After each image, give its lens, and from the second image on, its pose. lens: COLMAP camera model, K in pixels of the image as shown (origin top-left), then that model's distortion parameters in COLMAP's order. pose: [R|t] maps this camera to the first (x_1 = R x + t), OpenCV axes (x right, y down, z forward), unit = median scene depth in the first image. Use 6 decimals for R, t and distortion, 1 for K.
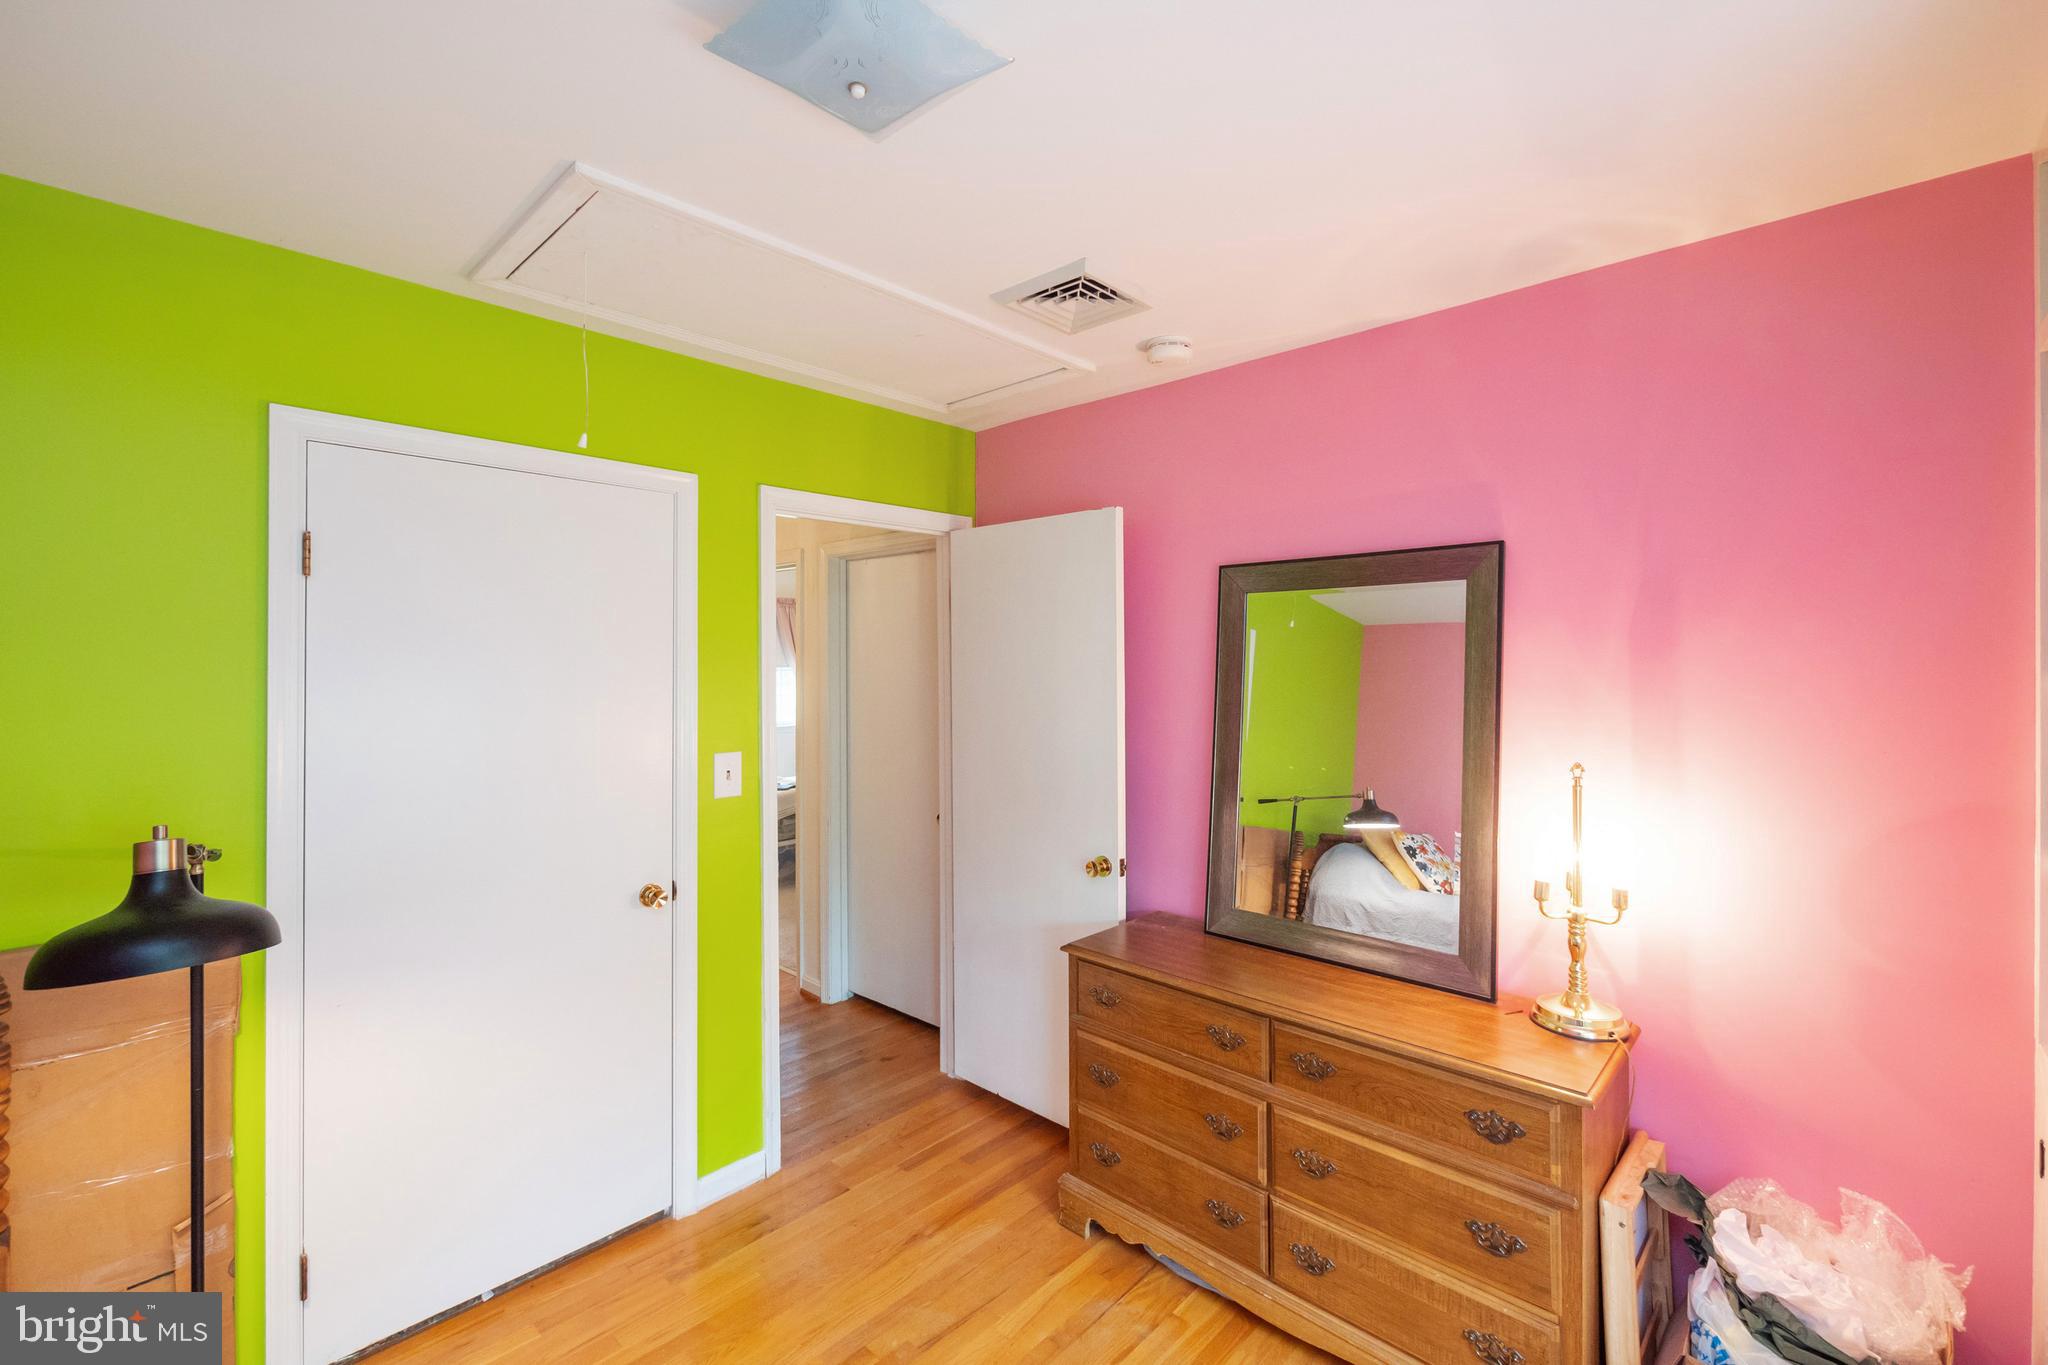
lens RADIAL K [[864.6, 0, 1025.7], [0, 864.6, 669.4], [0, 0, 1]] dist [-0.007767, 0.000214]
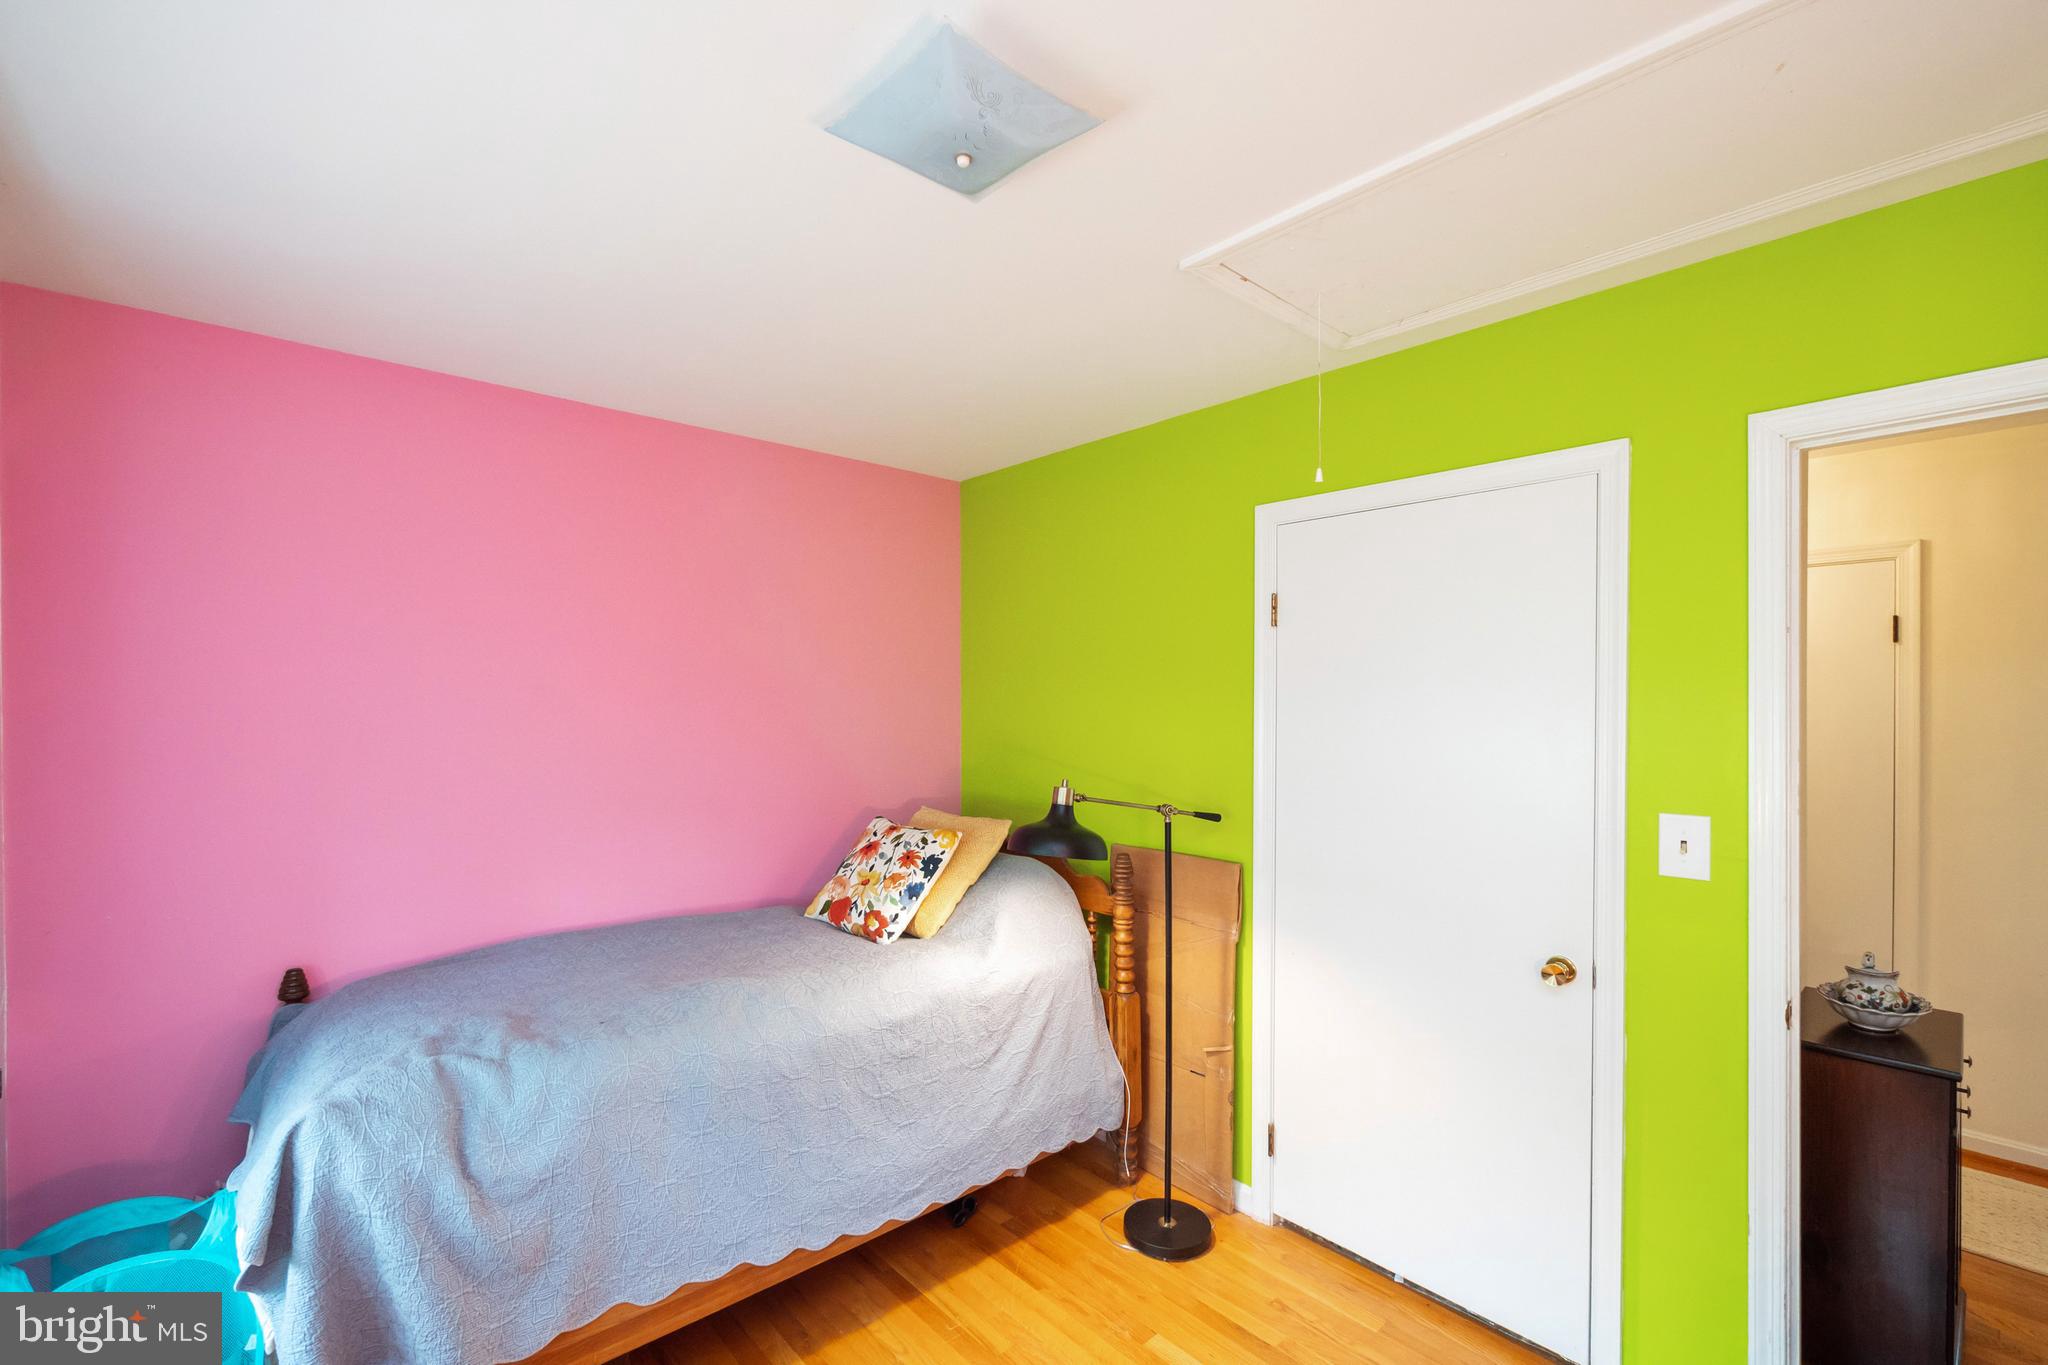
lens RADIAL K [[895.9, 0, 1021.2], [0, 895.9, 725.1], [0, 0, 1]] dist [-0.012724, -0.000052]
pose [[-0.090406, 0.024982, -0.995592, 0.559610], [-0.009733, 0.999615, 0.025967, 0.011921], [0.995857, 0.012038, -0.090128, 0.683838]]
